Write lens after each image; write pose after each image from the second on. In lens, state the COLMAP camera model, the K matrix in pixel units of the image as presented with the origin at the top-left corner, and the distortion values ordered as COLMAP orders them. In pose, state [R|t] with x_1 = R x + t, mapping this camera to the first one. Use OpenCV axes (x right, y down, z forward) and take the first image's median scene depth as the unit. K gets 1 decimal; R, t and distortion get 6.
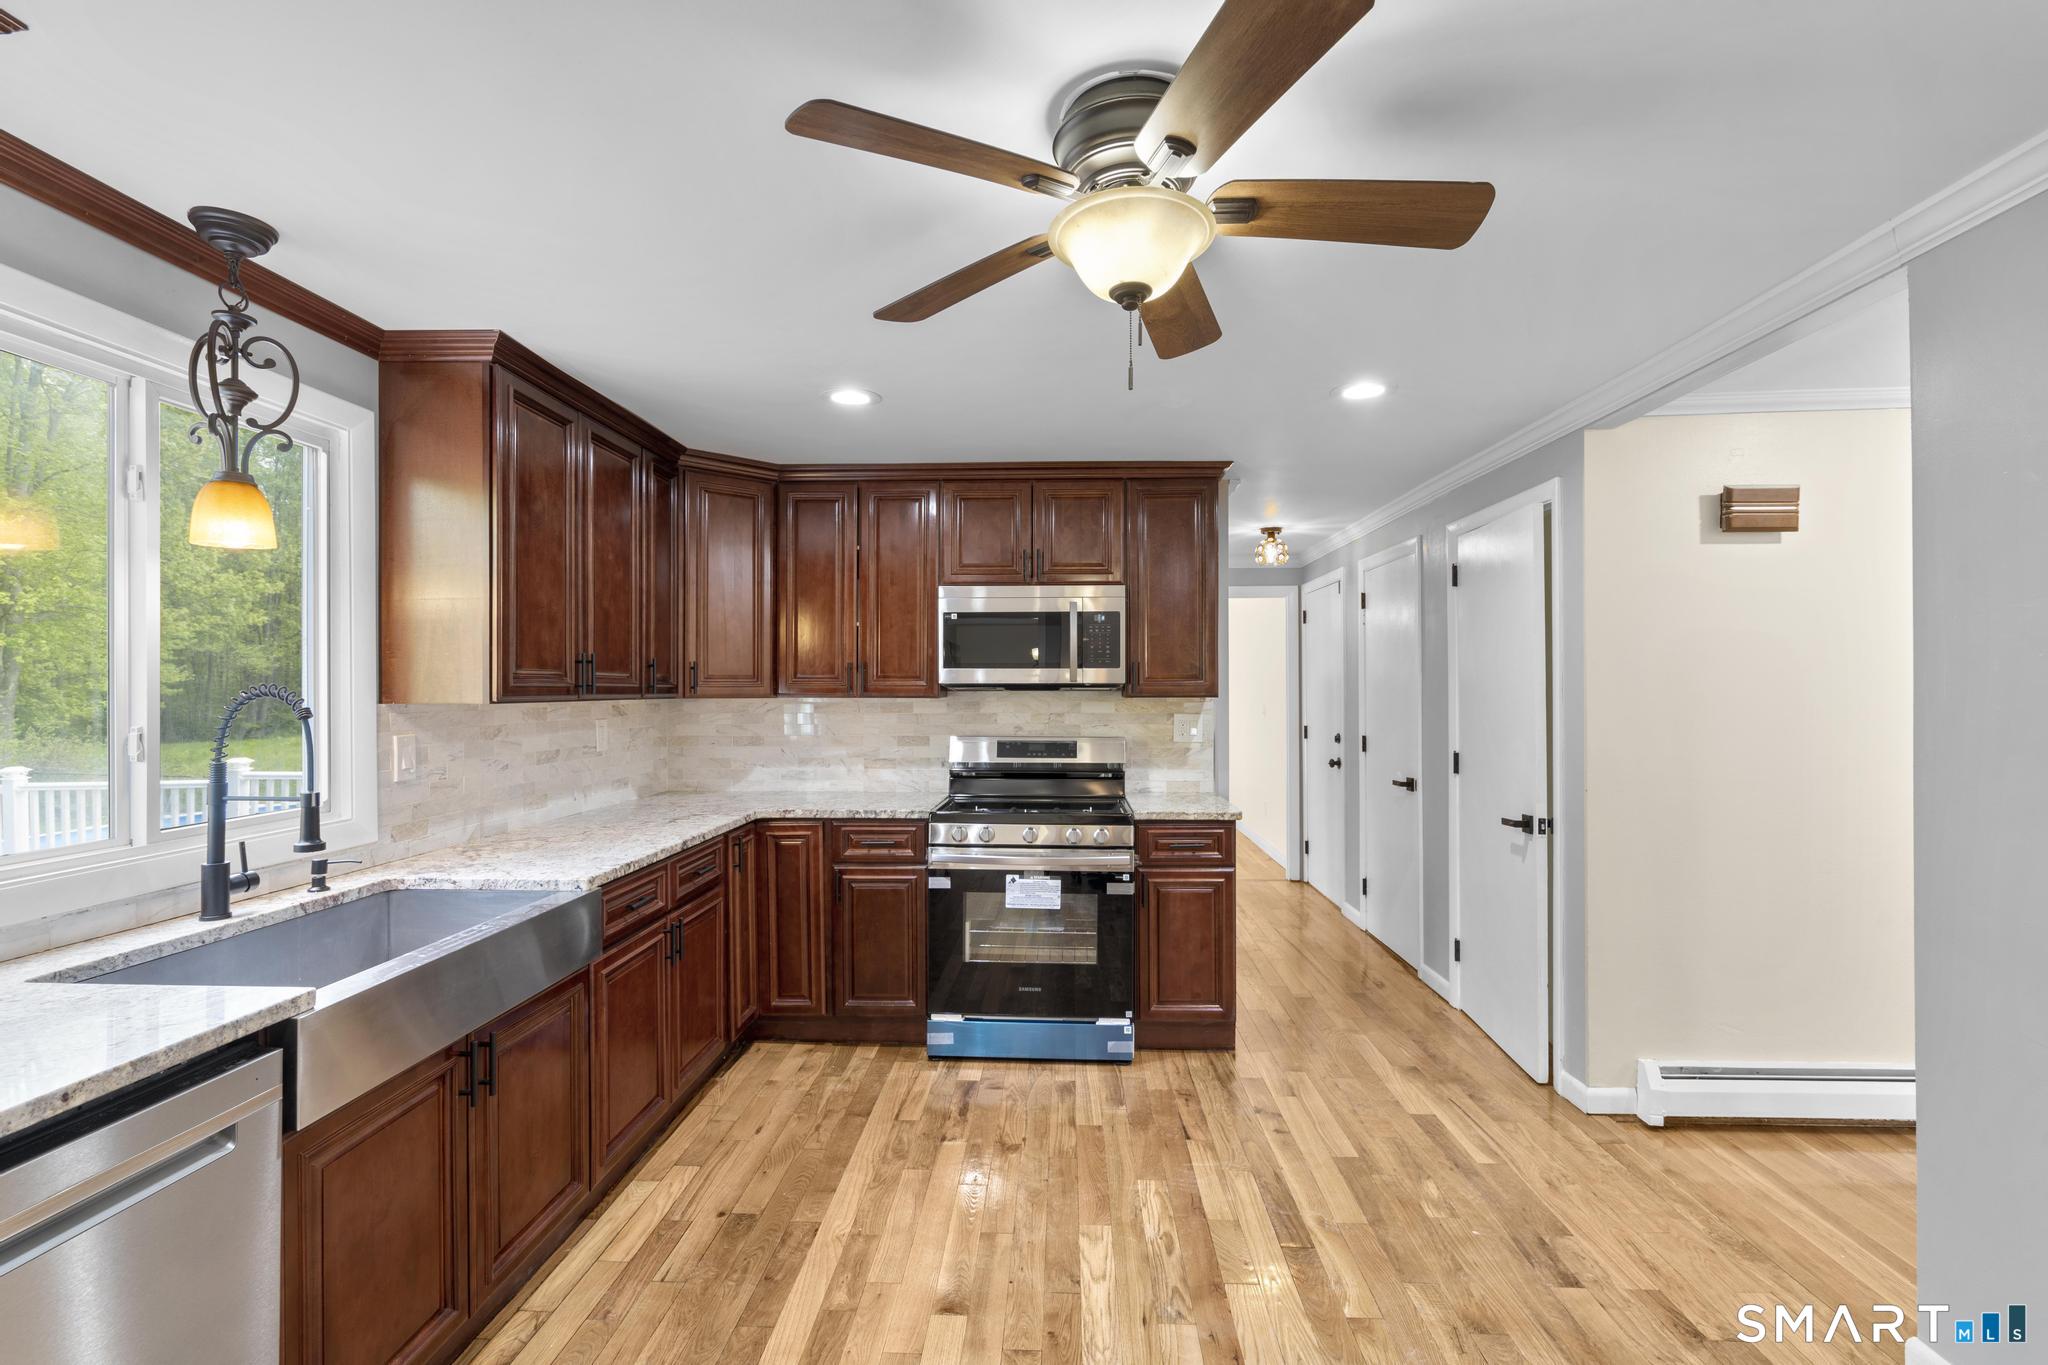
lens RADIAL K [[939.8, 0, 1025.8], [0, 939.8, 685.9], [0, 0, 1]] dist [-0.001867, -0.000177]
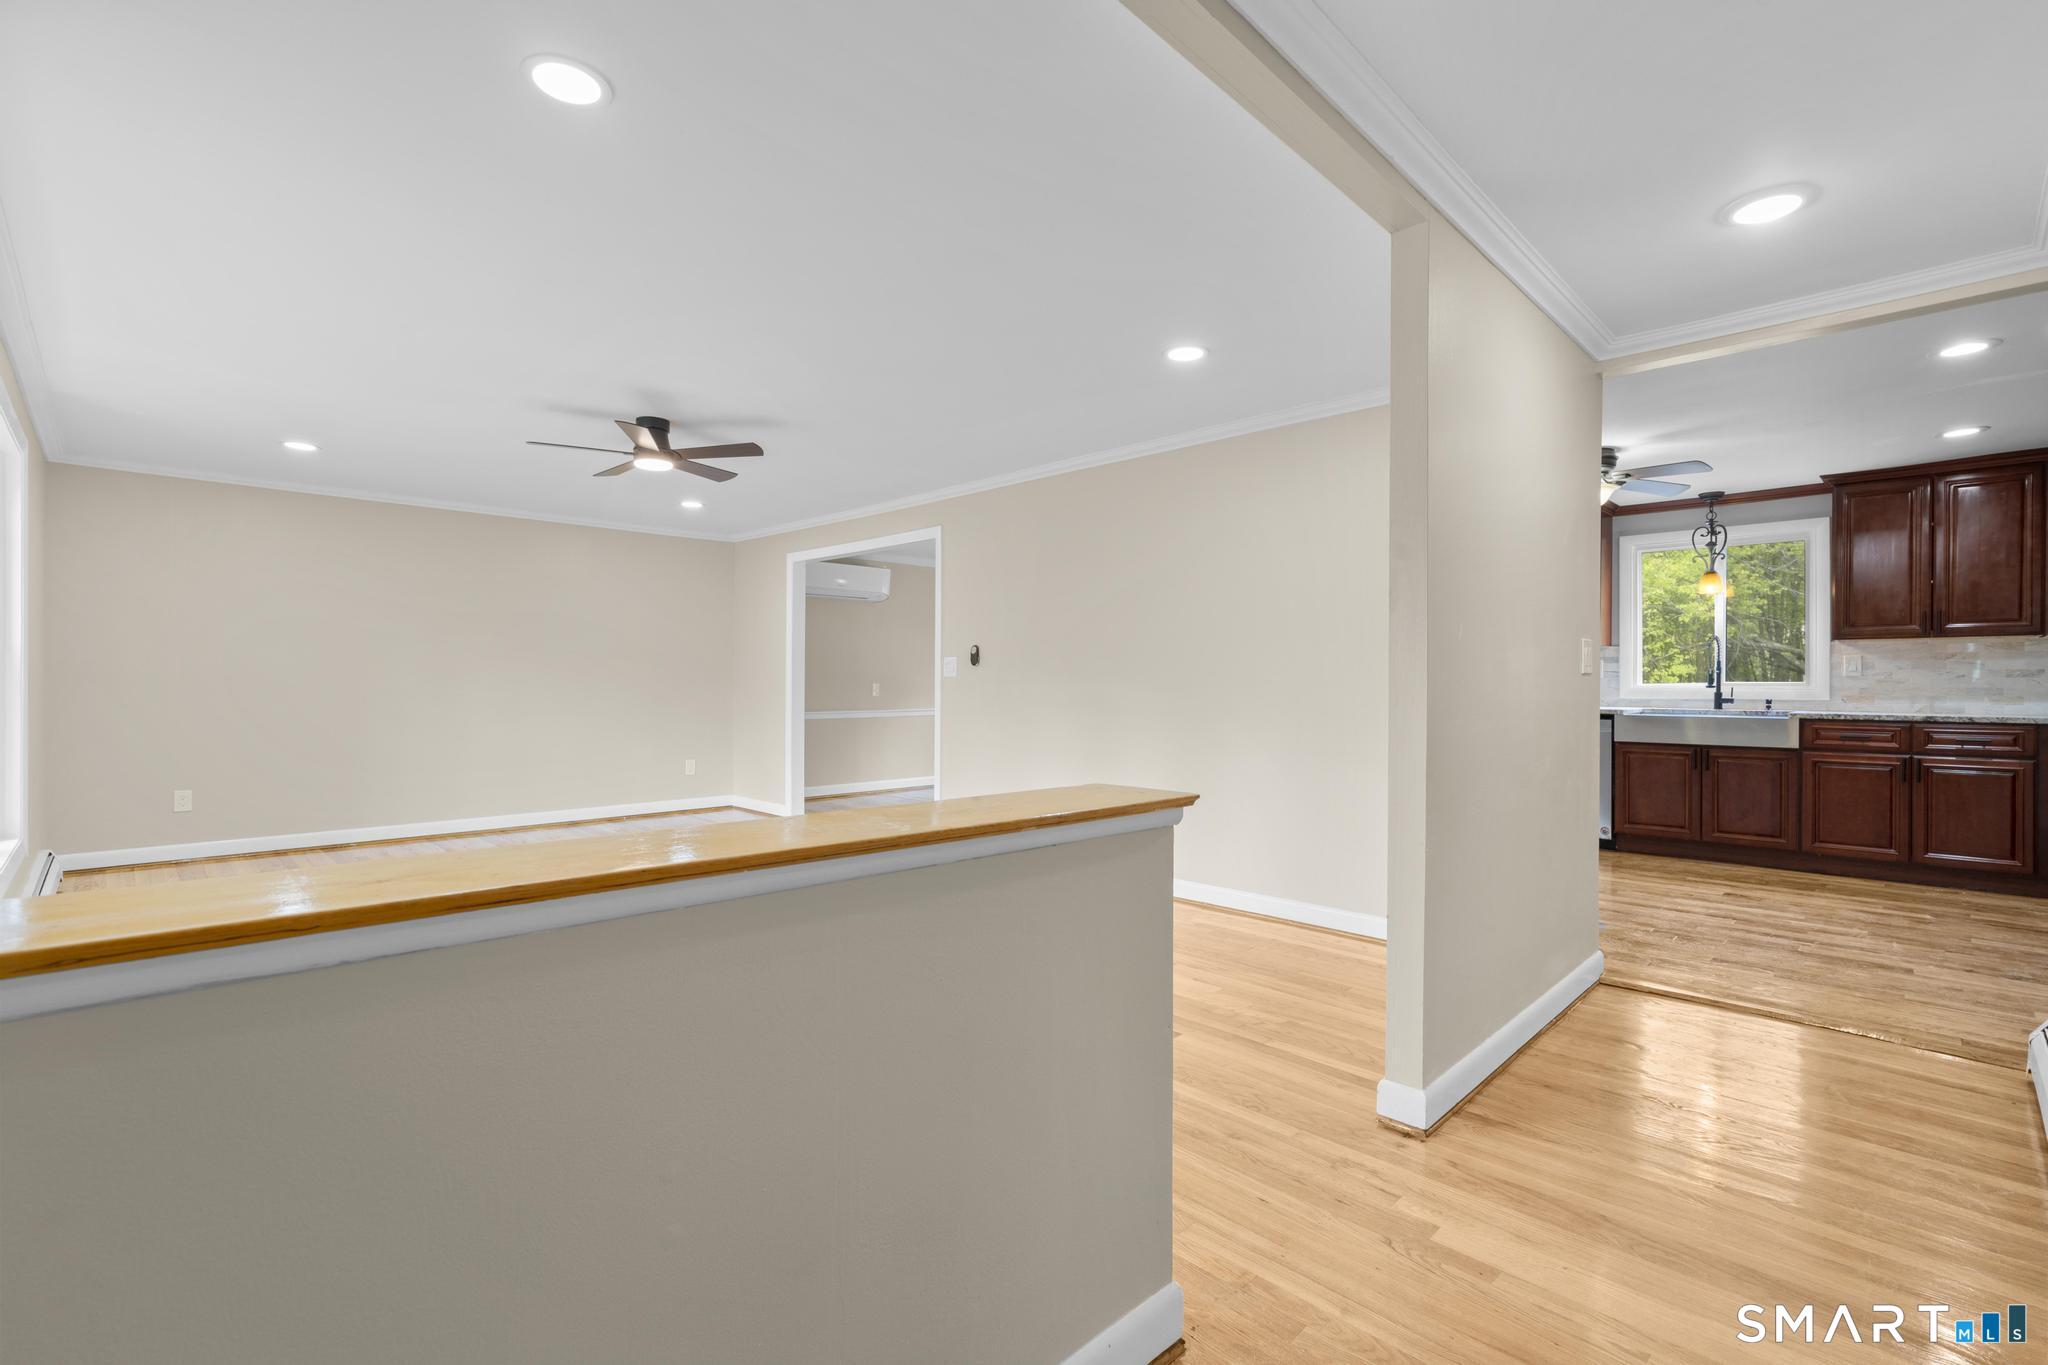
lens RADIAL K [[939.8, 0, 1025.8], [0, 939.8, 685.9], [0, 0, 1]] dist [-0.001867, -0.000177]
pose [[-0.664384, -0.001038, -0.747391, 2.370834], [-0.001280, 0.999999, -0.000250, 0.131293], [0.747390, 0.000791, -0.664385, 1.050573]]
